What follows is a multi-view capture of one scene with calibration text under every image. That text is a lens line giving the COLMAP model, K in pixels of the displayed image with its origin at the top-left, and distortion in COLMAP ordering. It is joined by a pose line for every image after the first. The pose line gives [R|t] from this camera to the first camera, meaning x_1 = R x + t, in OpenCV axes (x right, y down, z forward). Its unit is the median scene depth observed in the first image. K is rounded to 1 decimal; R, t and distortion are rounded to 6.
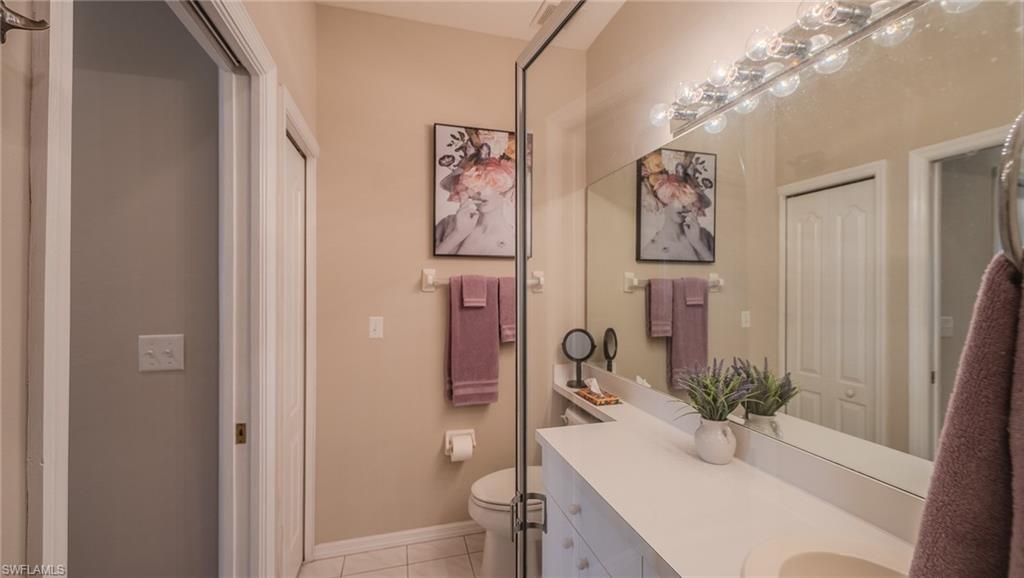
lens RADIAL K [[413.7, 0, 511.8], [0, 413.7, 291.4], [0, 0, 1]] dist [0.000570, 0.000082]
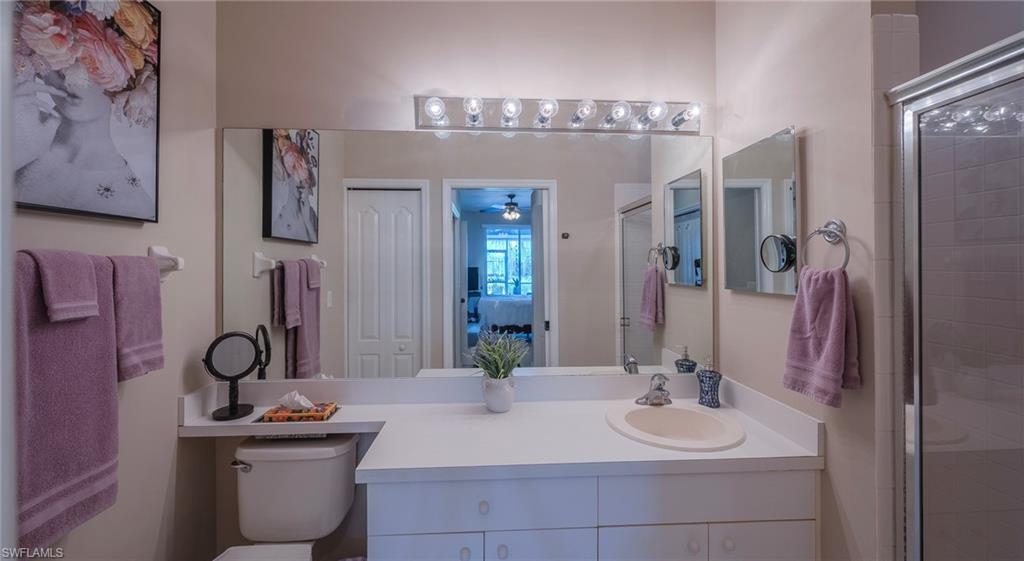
lens RADIAL K [[403.6, 0, 511.1], [0, 403.6, 265.7], [0, 0, 1]] dist [-0.000344, -0.000082]
pose [[0.221640, -0.004480, 0.975118, -0.397944], [0.009021, 0.999956, 0.002543, -0.018834], [-0.975087, 0.008233, 0.221670, 0.396062]]
